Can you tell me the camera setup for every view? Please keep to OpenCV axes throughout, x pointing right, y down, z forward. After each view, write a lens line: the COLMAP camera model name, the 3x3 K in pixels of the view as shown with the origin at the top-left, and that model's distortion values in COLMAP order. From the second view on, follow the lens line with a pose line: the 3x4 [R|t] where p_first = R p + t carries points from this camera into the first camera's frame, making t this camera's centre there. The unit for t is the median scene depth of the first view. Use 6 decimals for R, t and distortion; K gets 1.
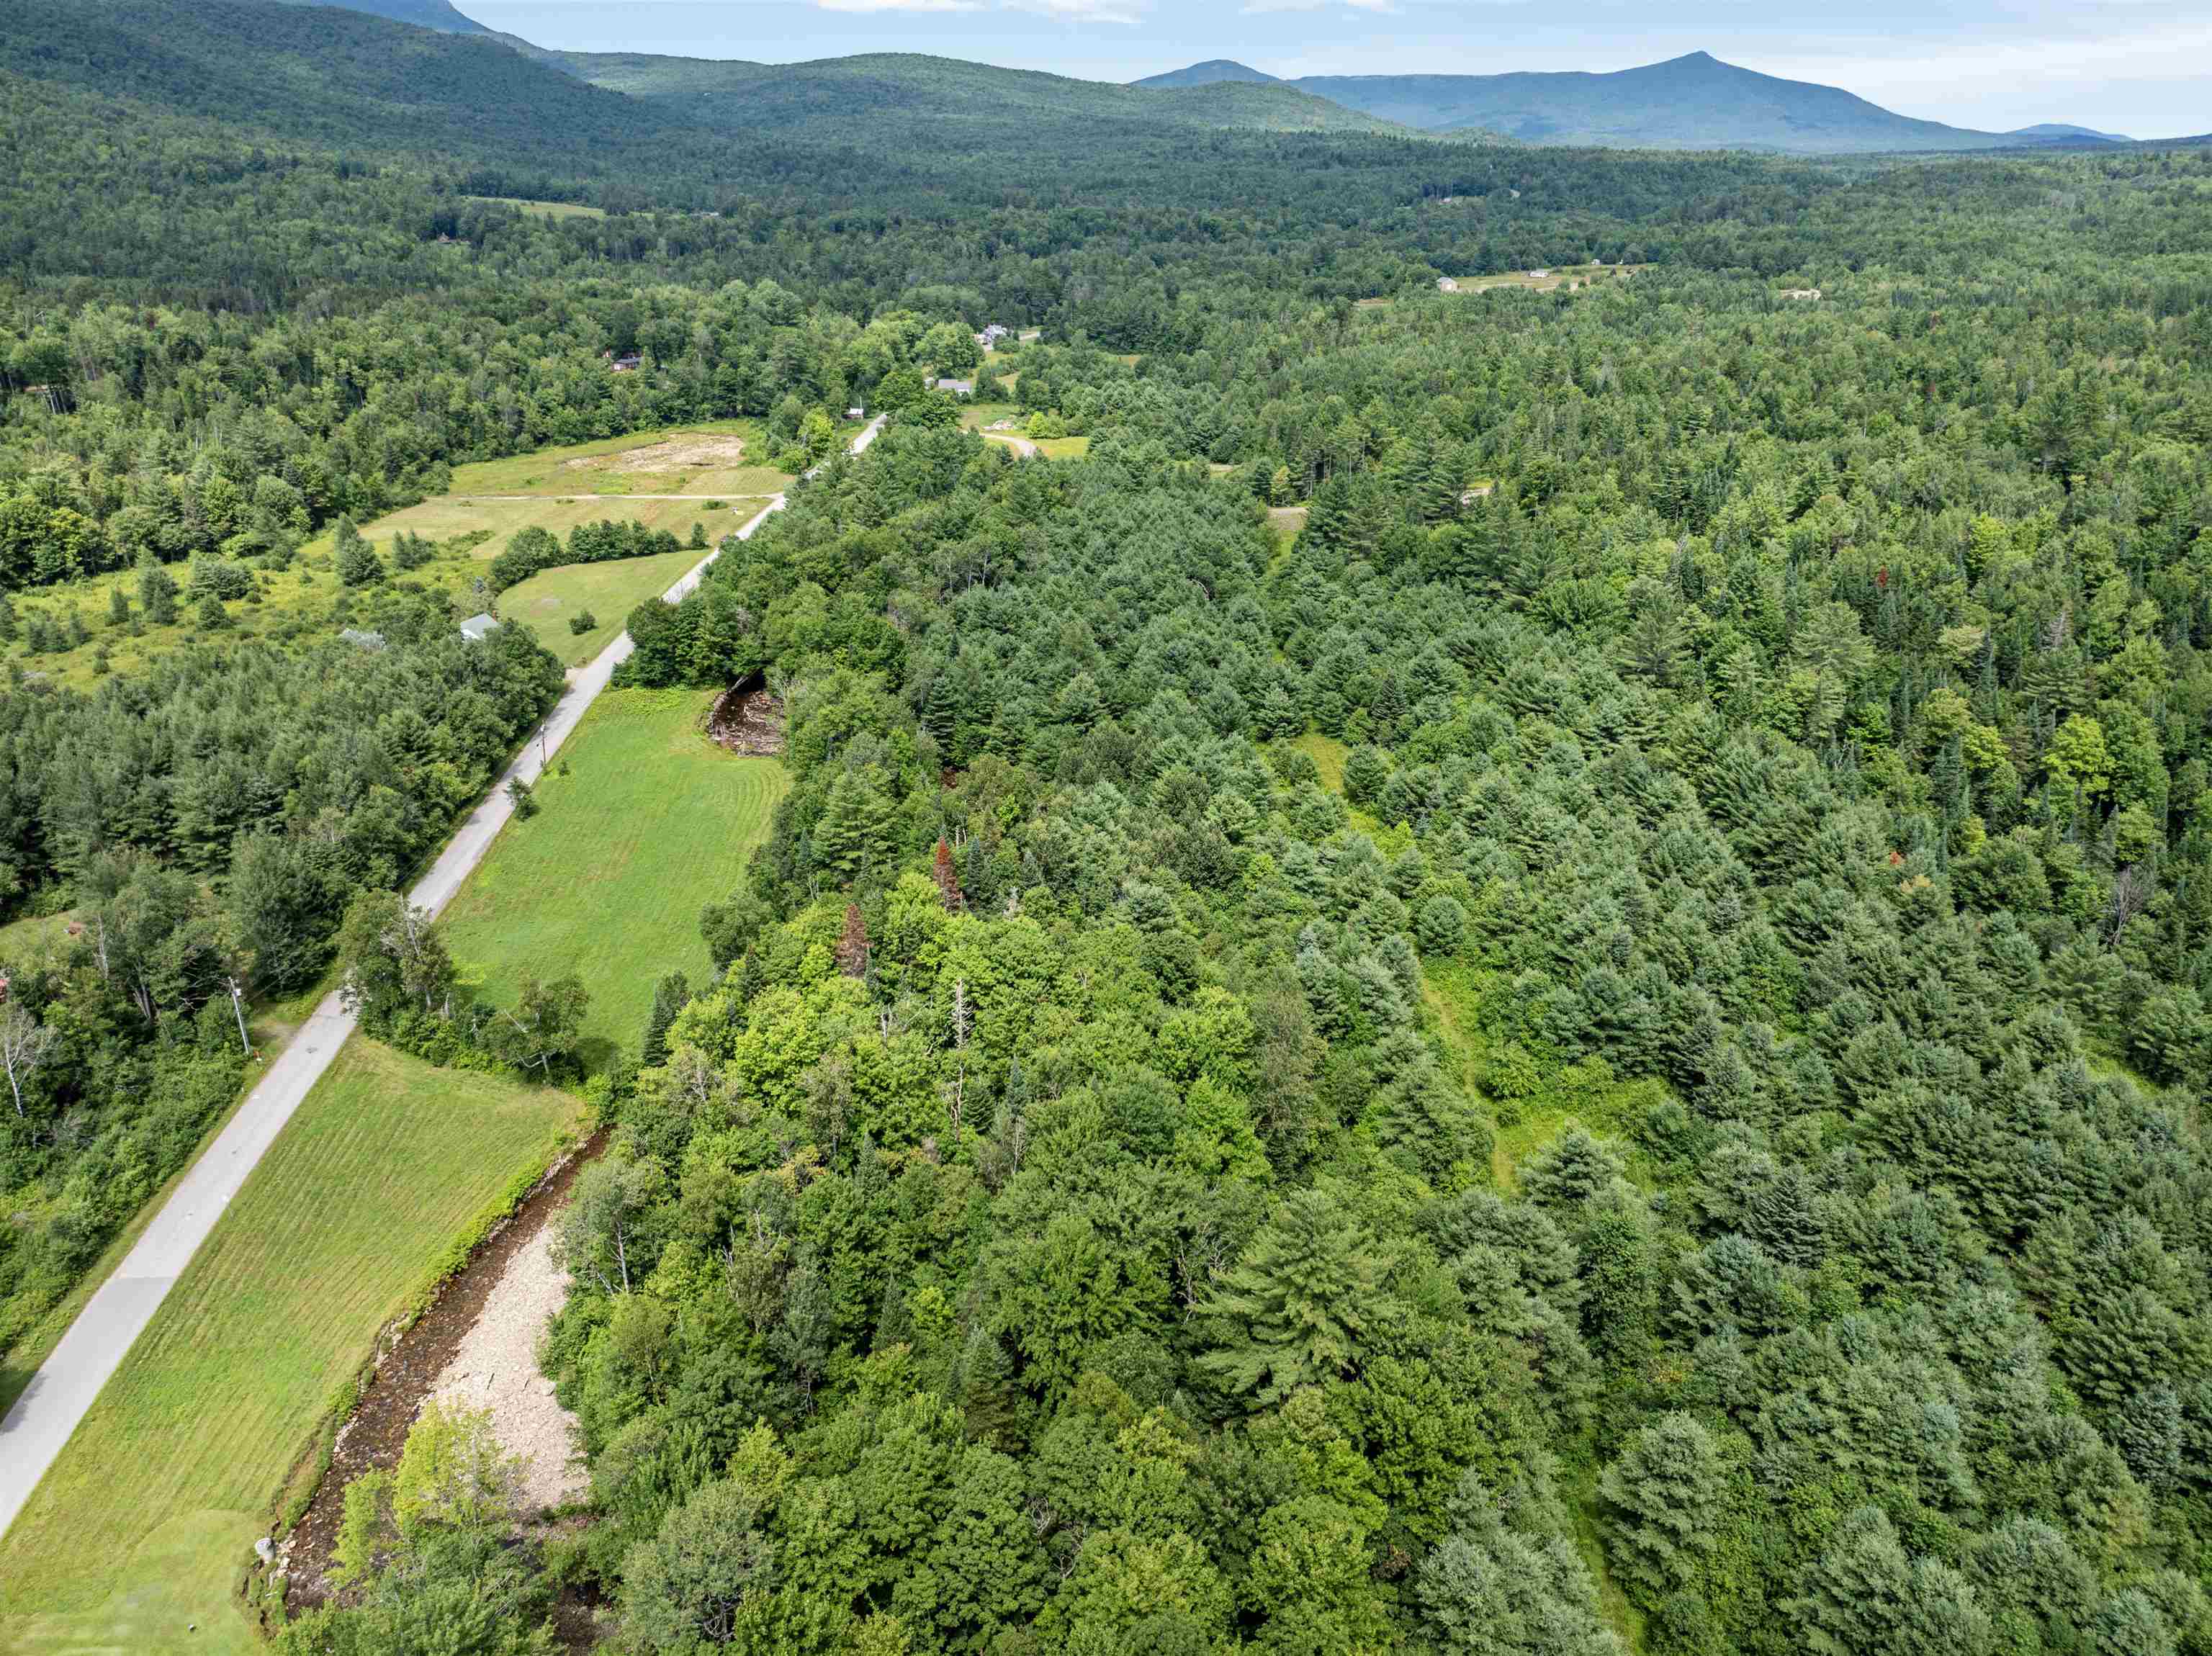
lens RADIAL K [[1554.2, 0, 1114.6], [0, 1554.2, 820.2], [0, 0, 1]] dist [-0.038736, -0.000747]
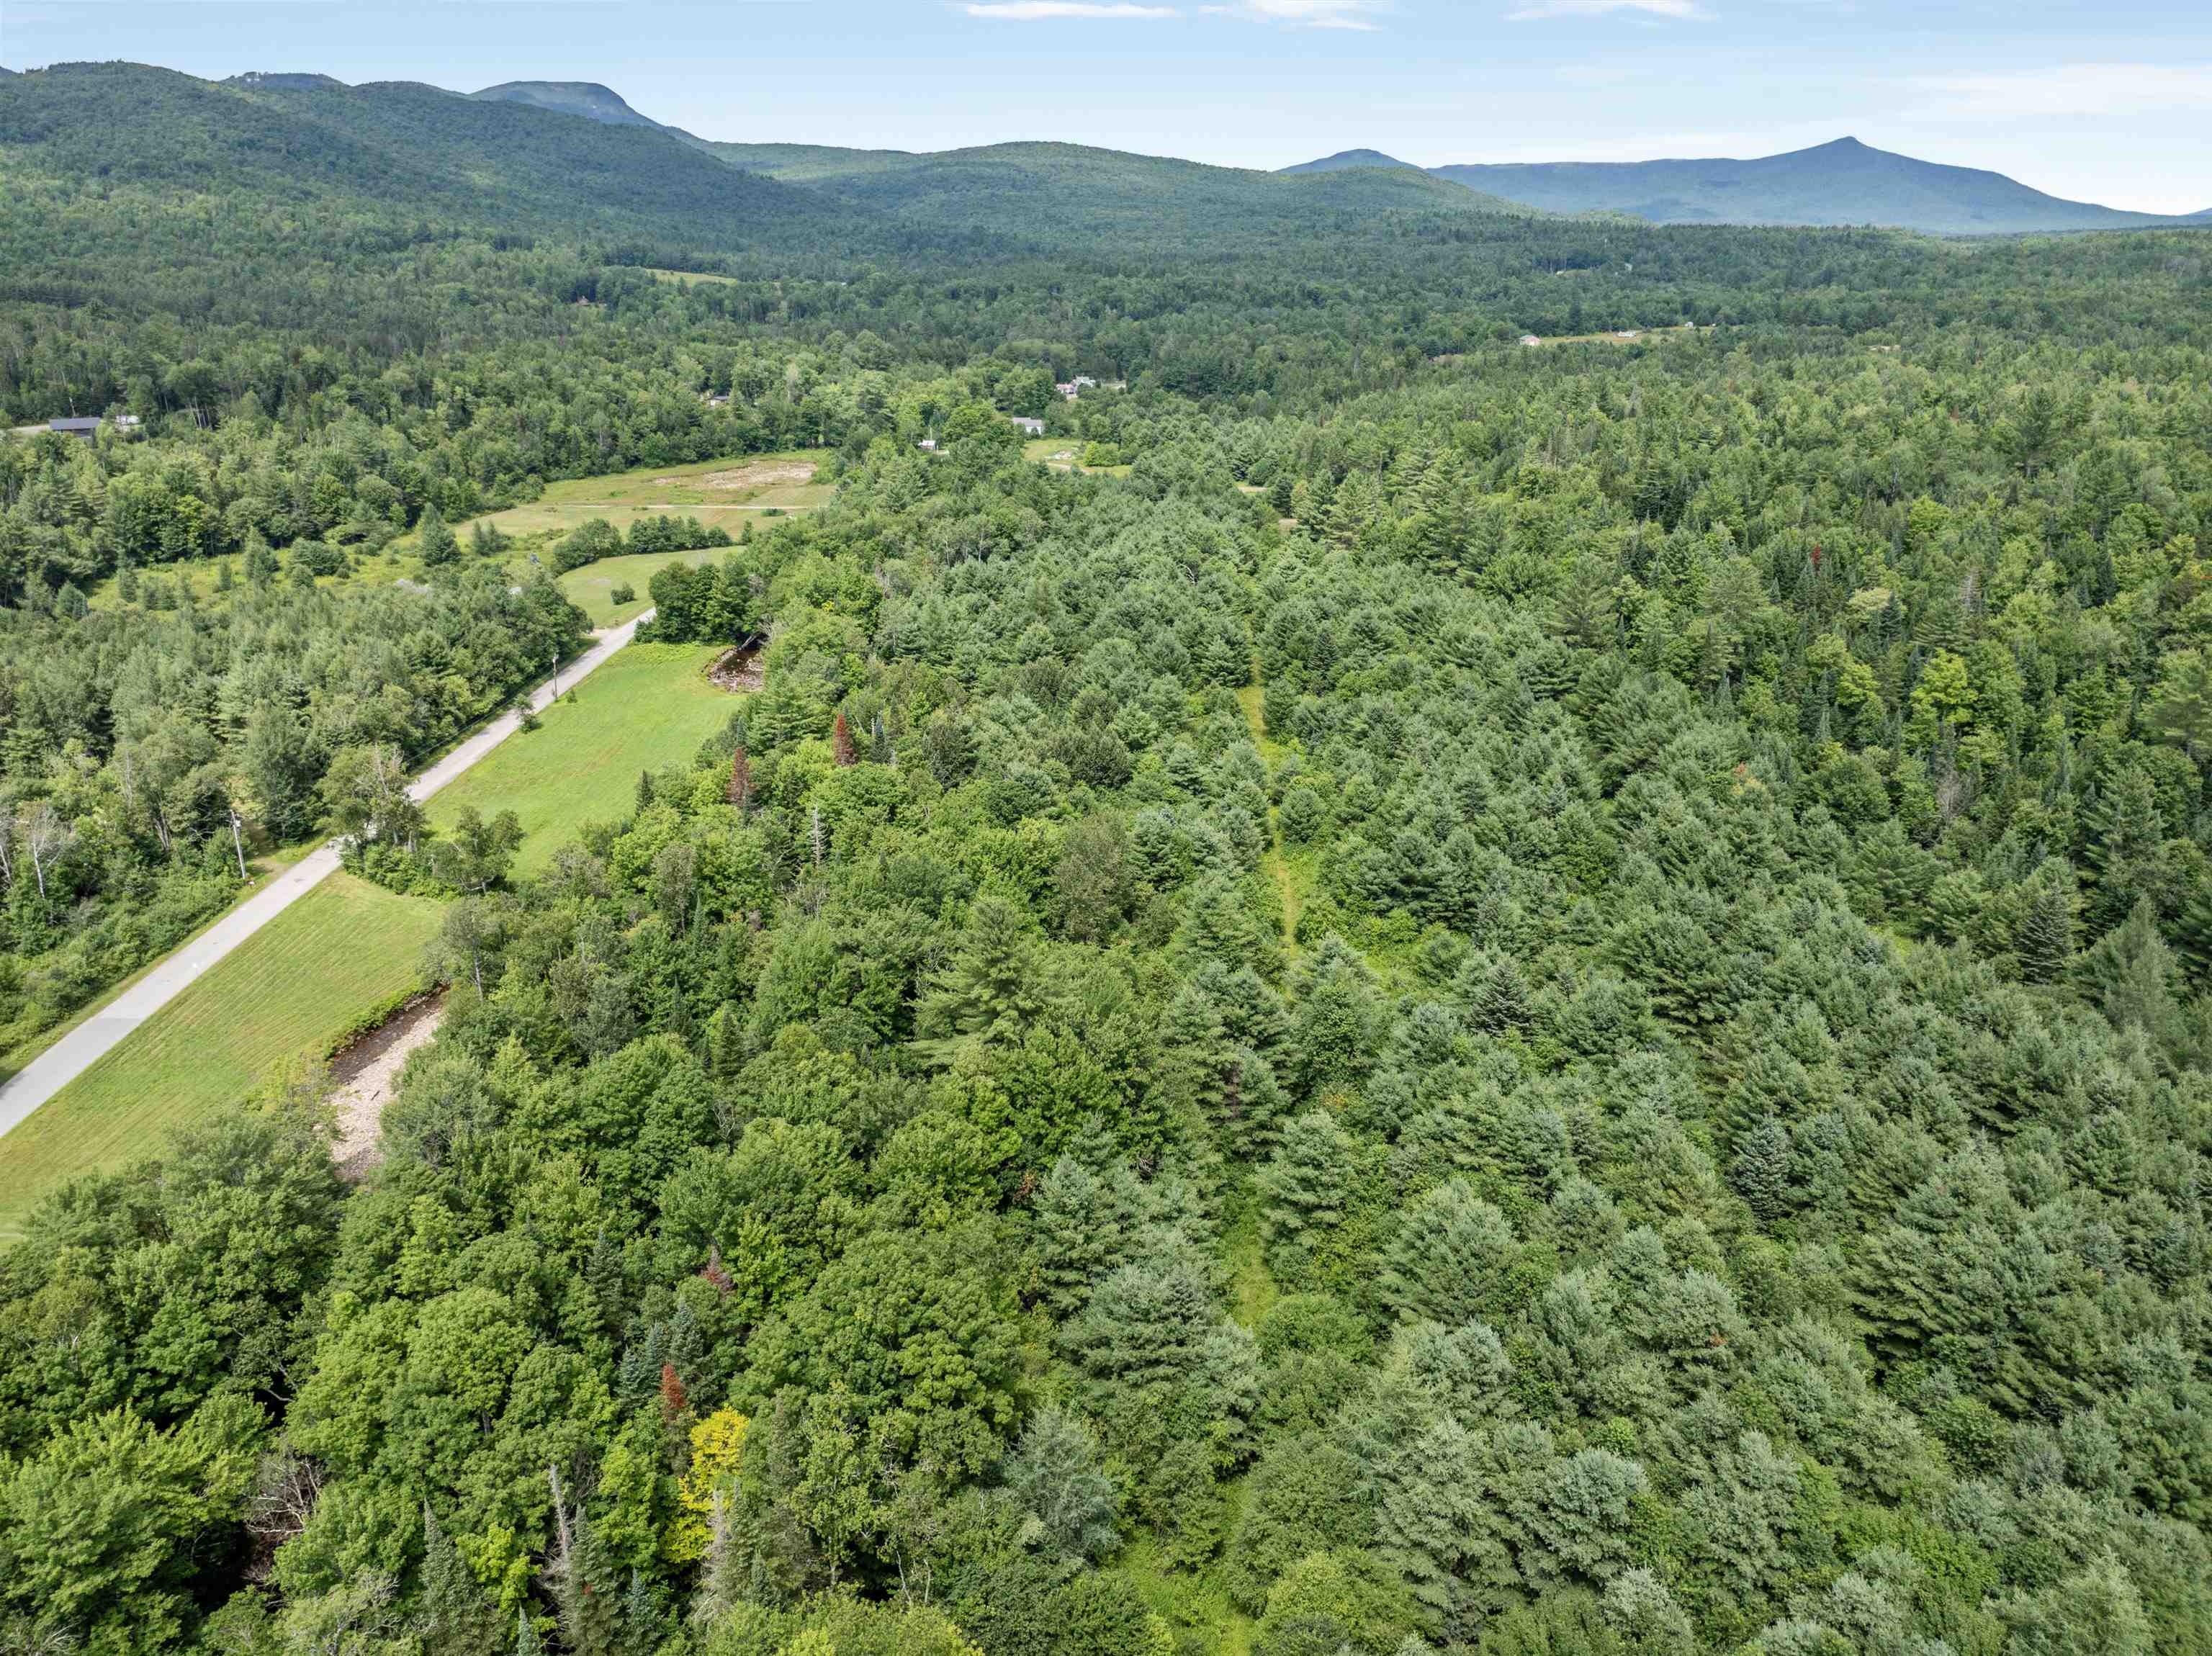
lens RADIAL K [[1554.2, 0, 1114.6], [0, 1554.2, 820.2], [0, 0, 1]] dist [-0.038736, -0.000747]
pose [[0.996093, 0.026699, -0.084180, 0.095623], [-0.030932, 0.998301, -0.049385, 0.071858], [0.082719, 0.051796, 0.995226, -0.055280]]
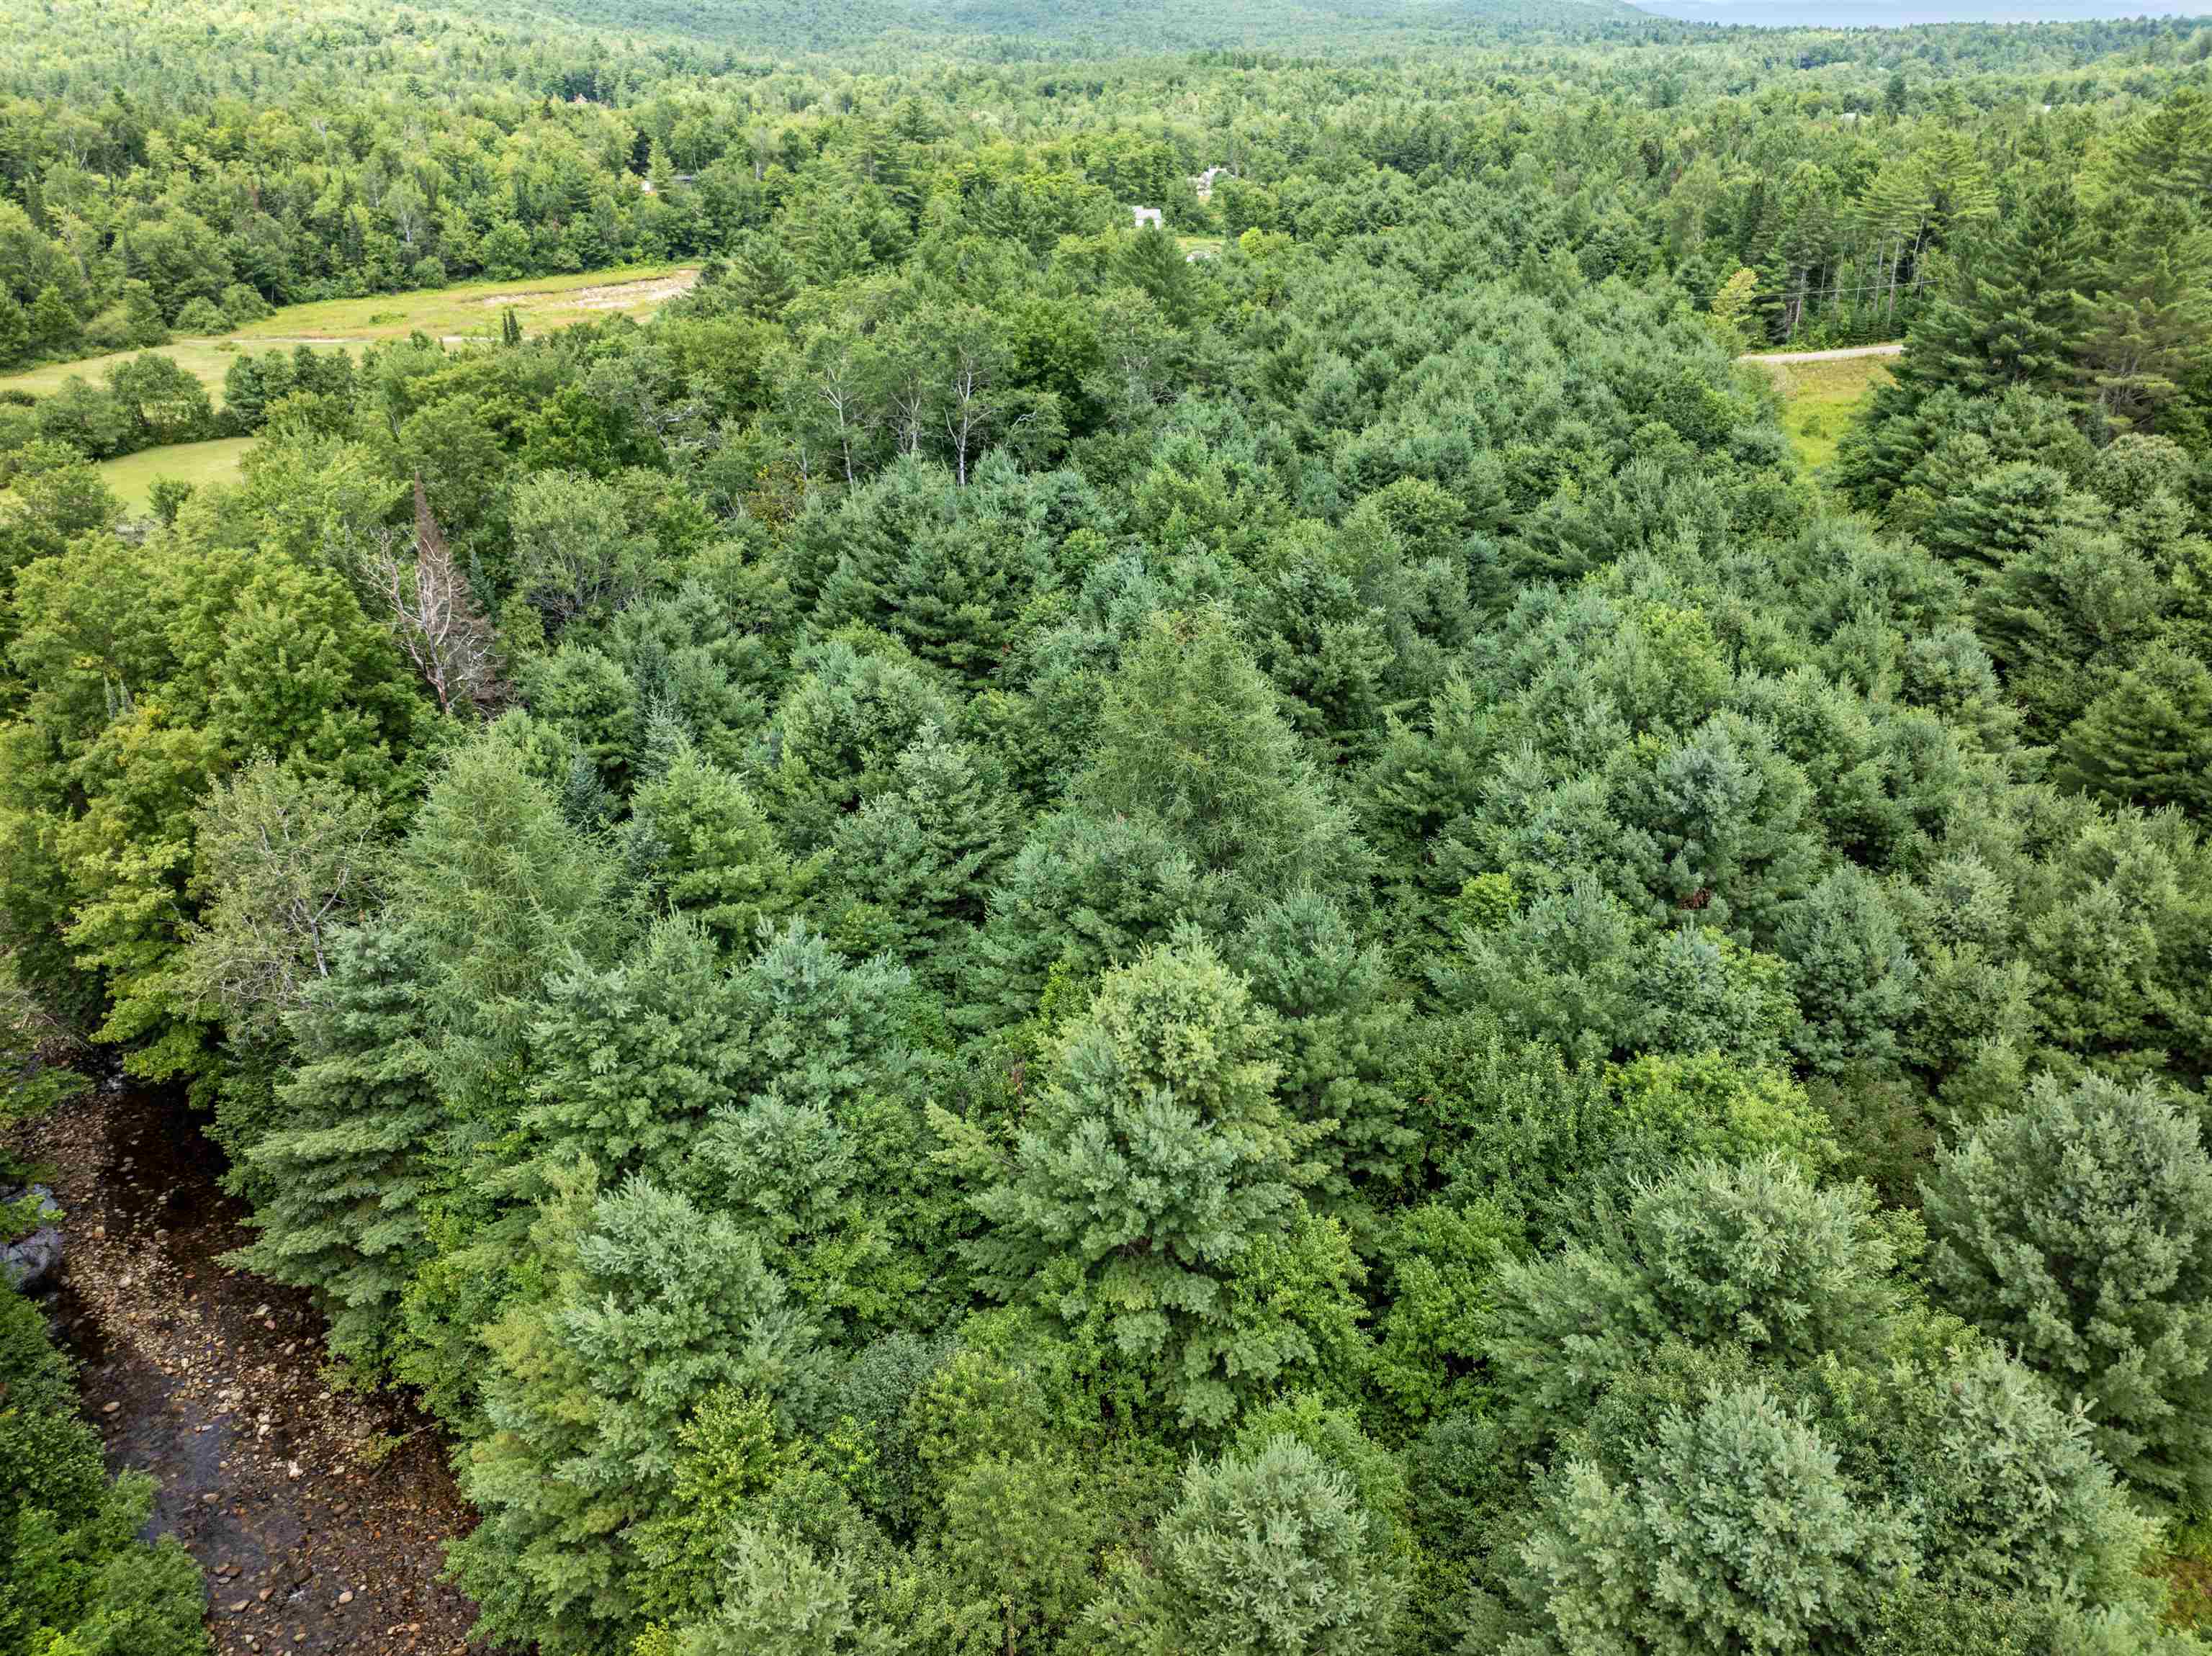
lens RADIAL K [[1554.2, 0, 1114.6], [0, 1554.2, 820.2], [0, 0, 1]] dist [-0.038736, -0.000747]
pose [[0.987562, 0.051495, -0.148558, -0.002821], [-0.046734, 0.998281, 0.035370, -0.084436], [0.150124, -0.027987, 0.988271, 0.626214]]
